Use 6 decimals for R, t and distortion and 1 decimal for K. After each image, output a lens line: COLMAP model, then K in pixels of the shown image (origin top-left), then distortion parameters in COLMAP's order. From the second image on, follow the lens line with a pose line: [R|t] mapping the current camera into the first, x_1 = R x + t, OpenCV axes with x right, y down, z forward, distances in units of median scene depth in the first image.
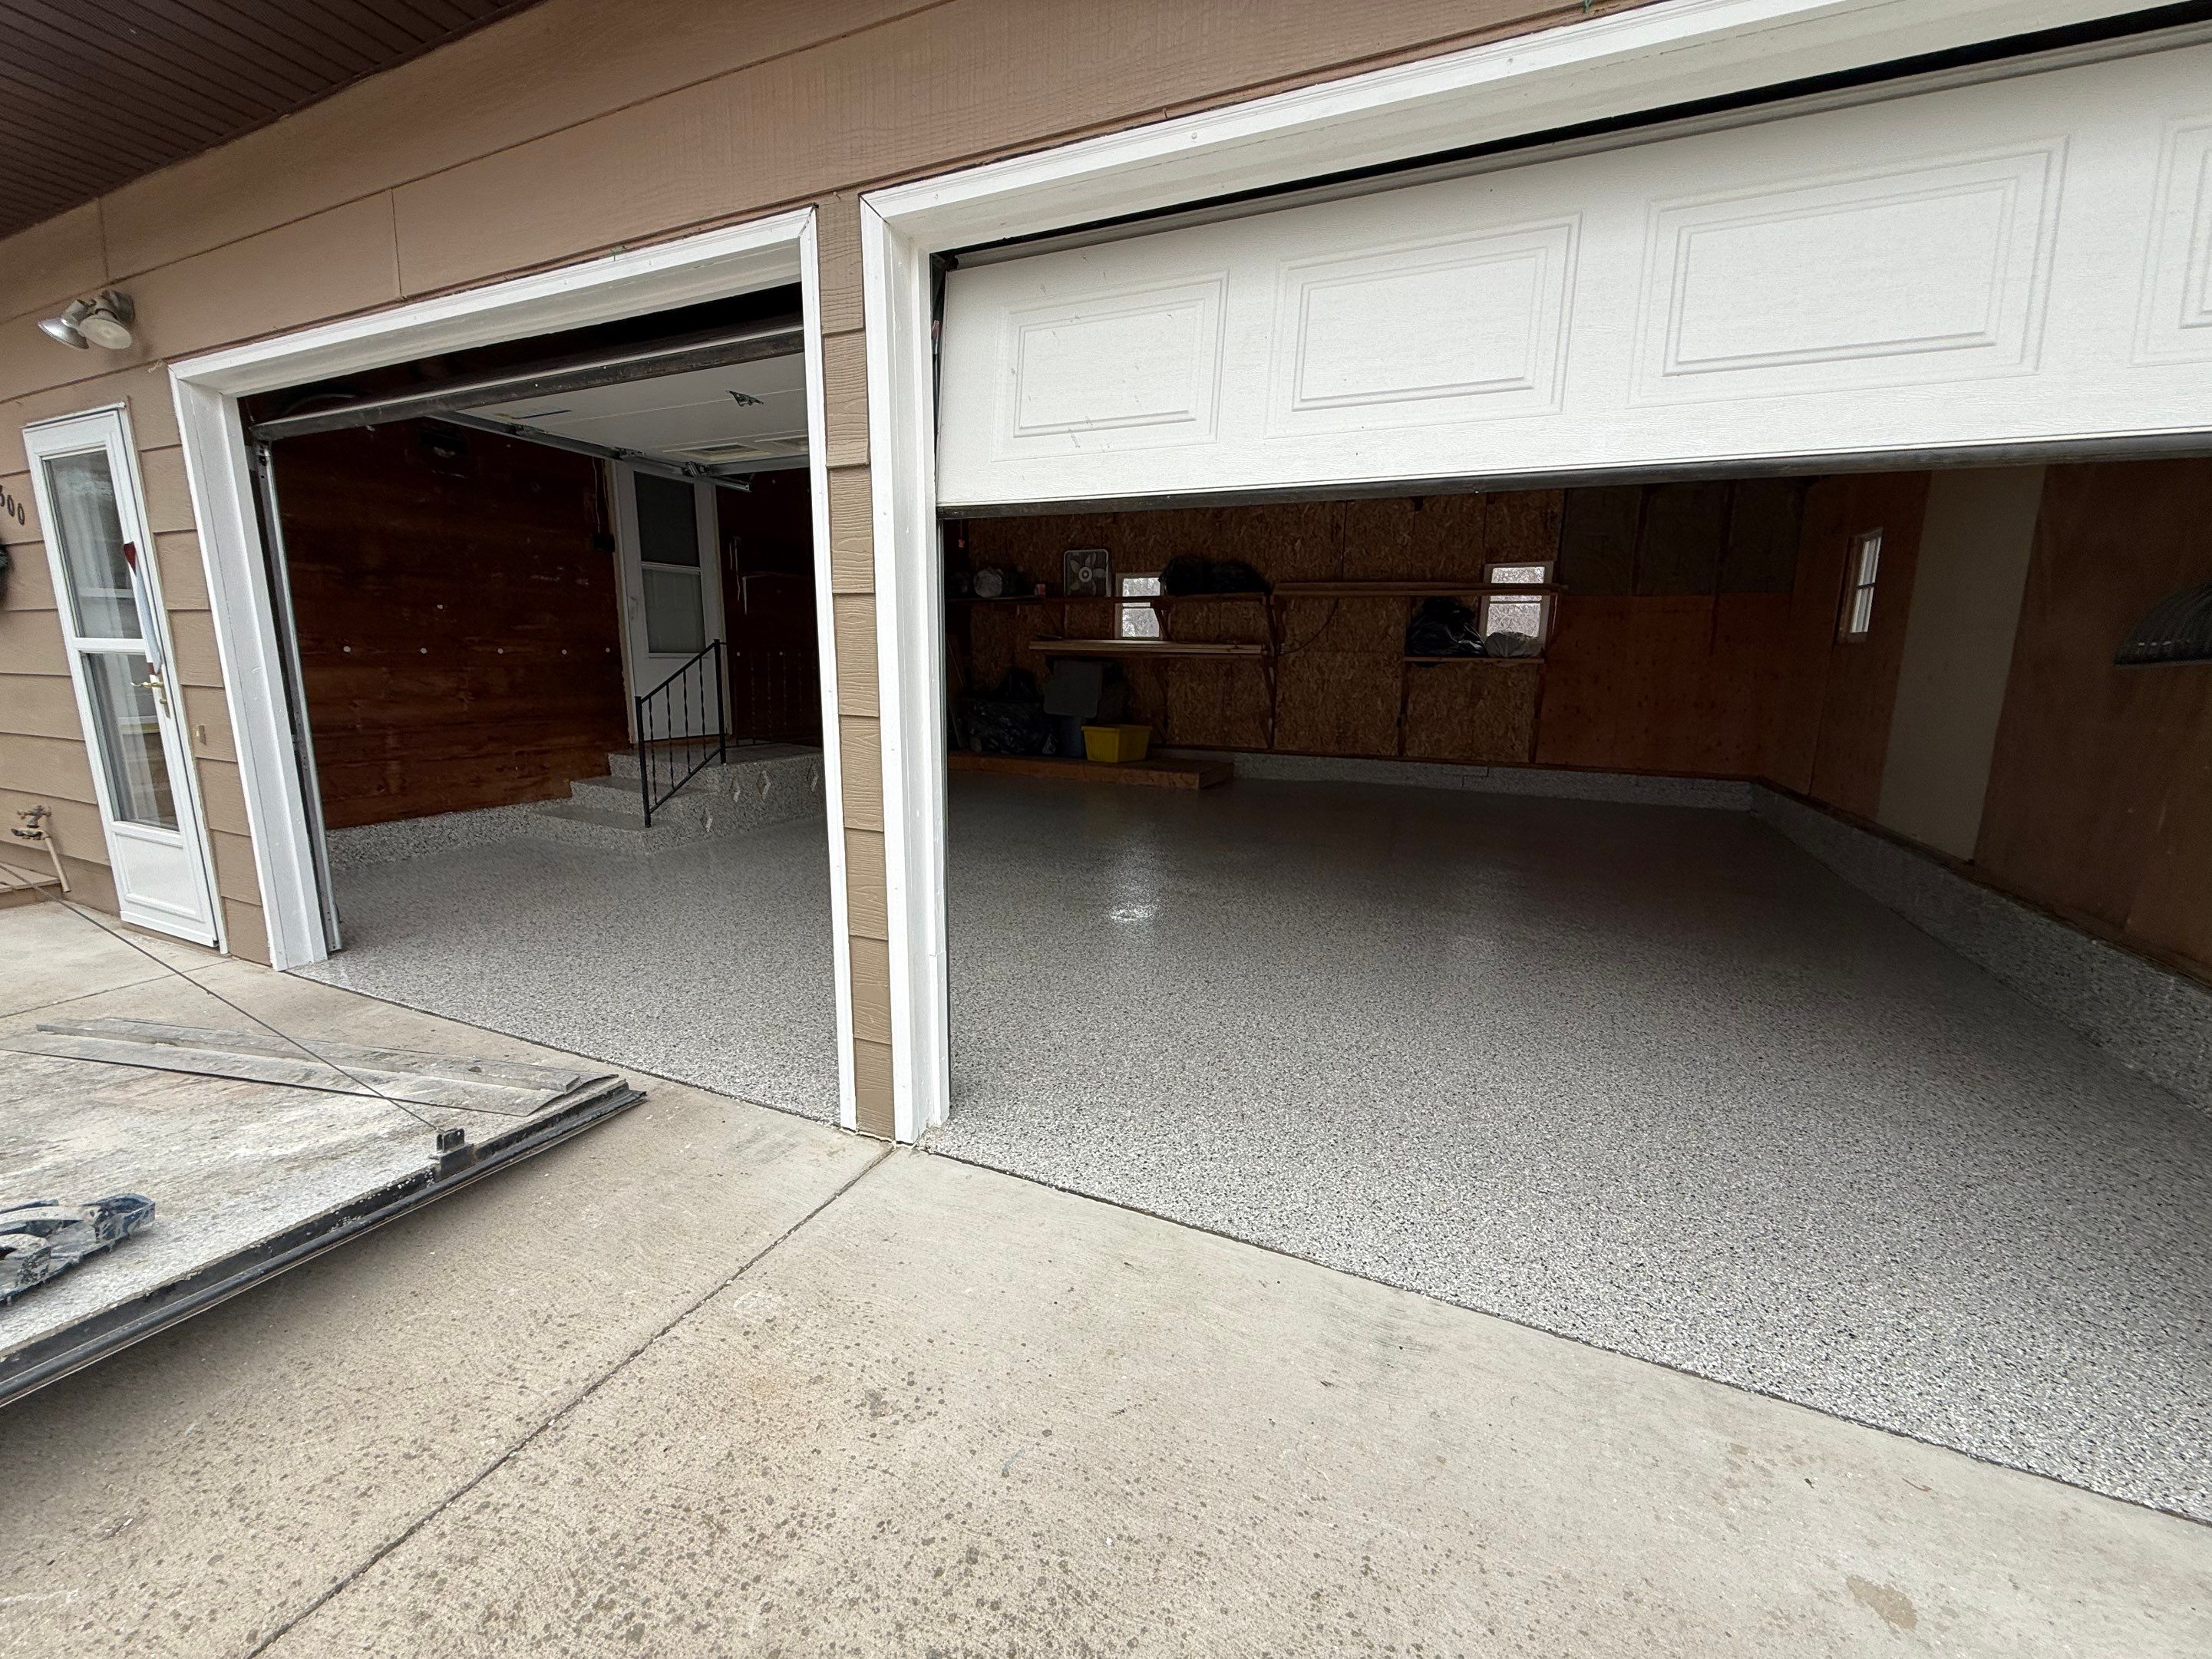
lens RADIAL K [[878.7, 0, 1097.4], [0, 878.7, 826.6], [0, 0, 1]] dist [0.000467, -0.000270]
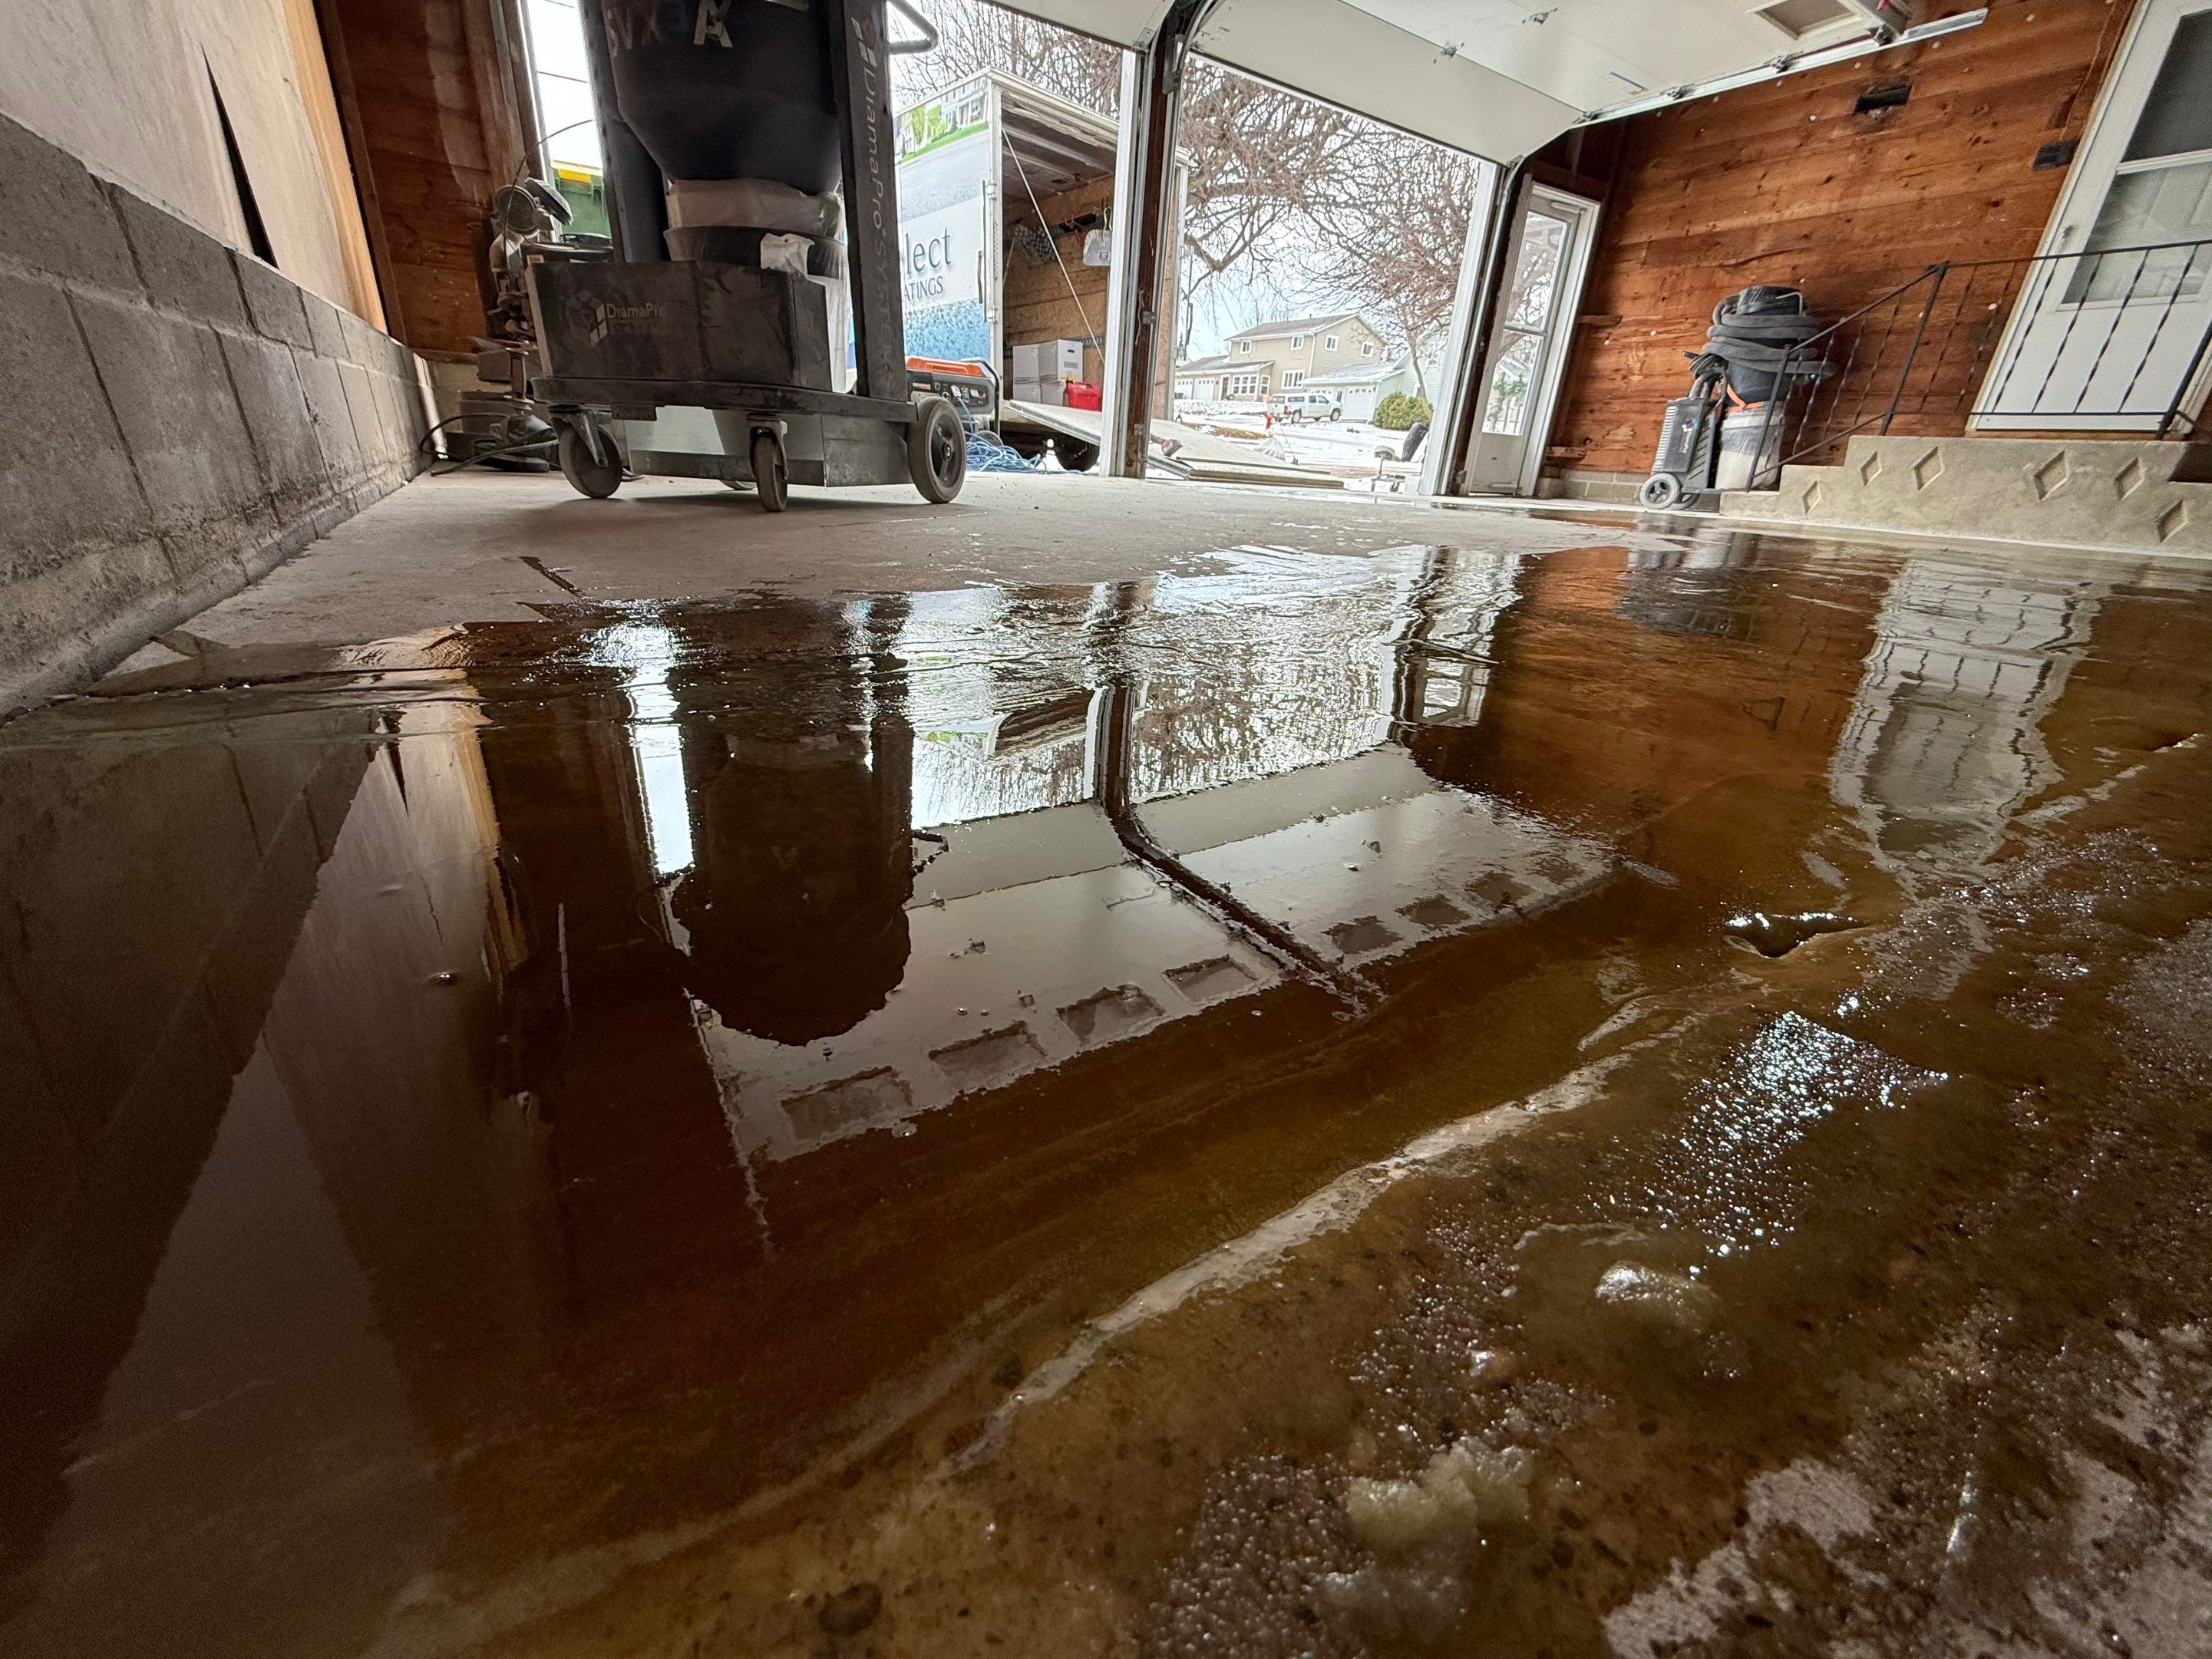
lens RADIAL K [[878.7, 0, 1099.6], [0, 878.7, 828.8], [0, 0, 1]] dist [0.000467, -0.000270]
pose [[-0.554358, 0.281436, -0.783250, 0.502388], [-0.226185, 0.854728, 0.467205, 0.017778], [0.800955, 0.436158, -0.410168, 0.626080]]
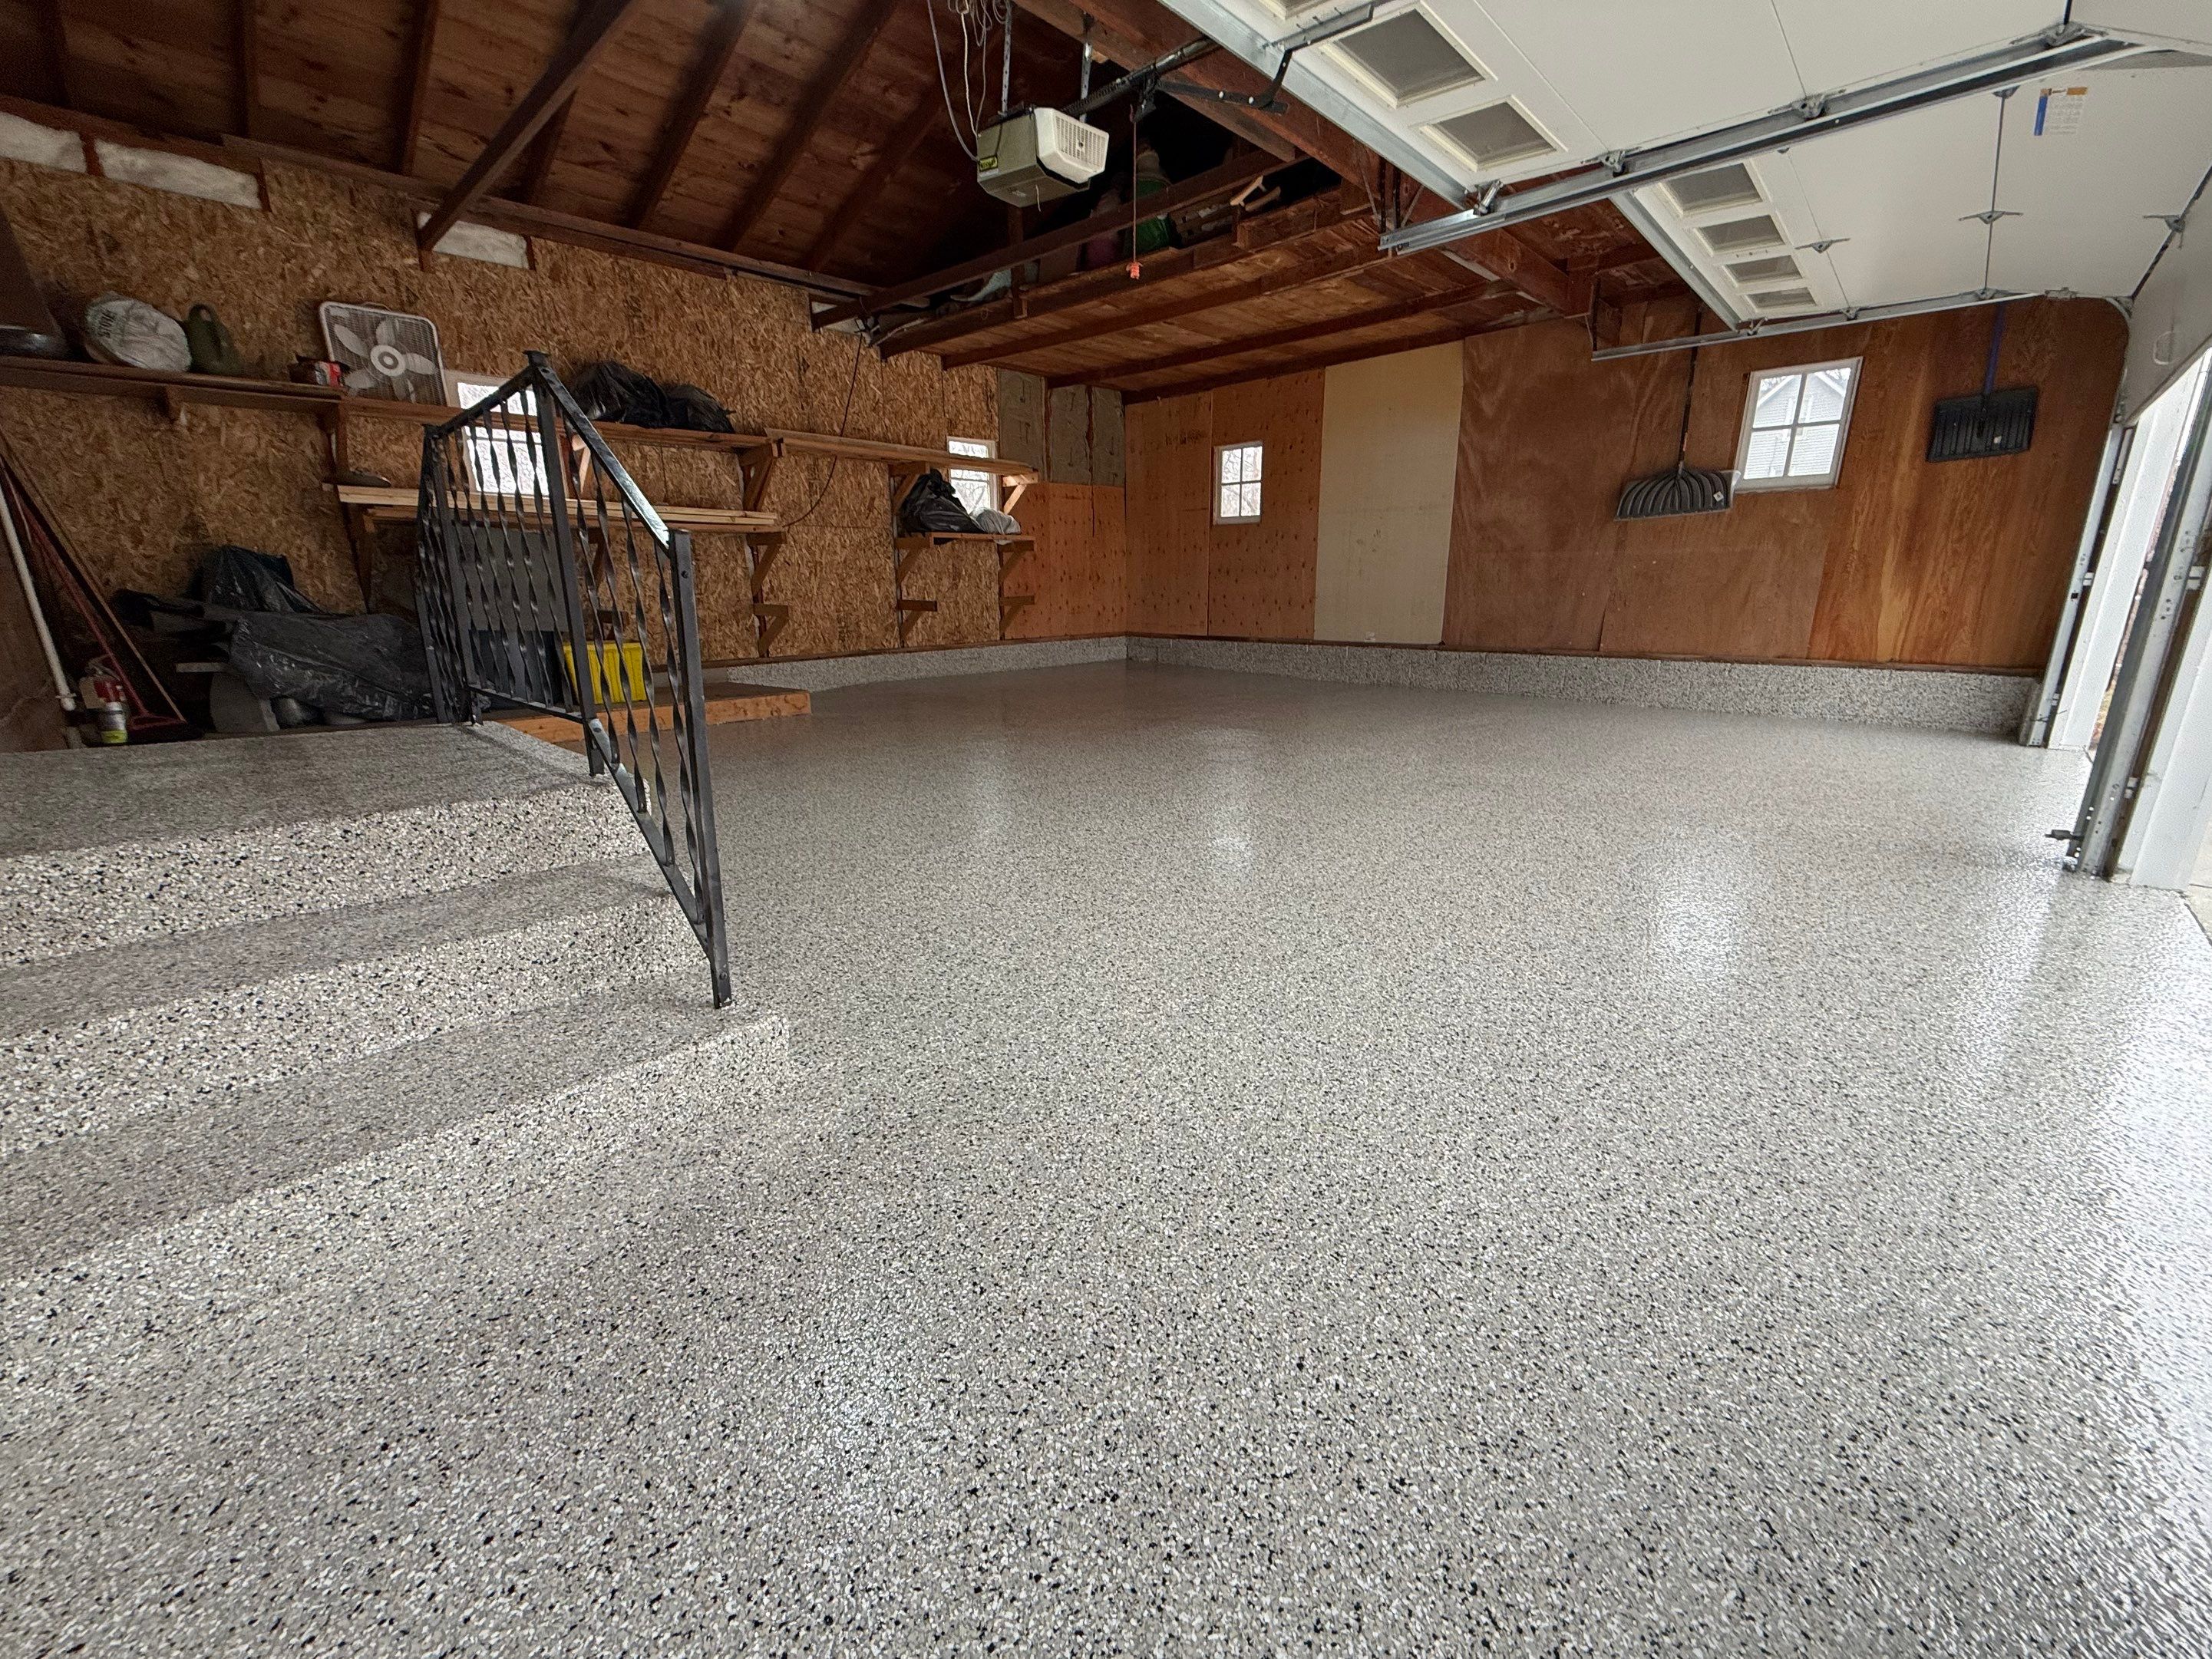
lens RADIAL K [[878.7, 0, 1101.2], [0, 878.7, 822.0], [0, 0, 1]] dist [0.000467, -0.000270]
pose [[0.332033, -0.269480, 0.903955, -0.454497], [0.193472, 0.957404, 0.214349, -0.061803], [-0.923213, 0.103719, 0.370026, 0.490135]]
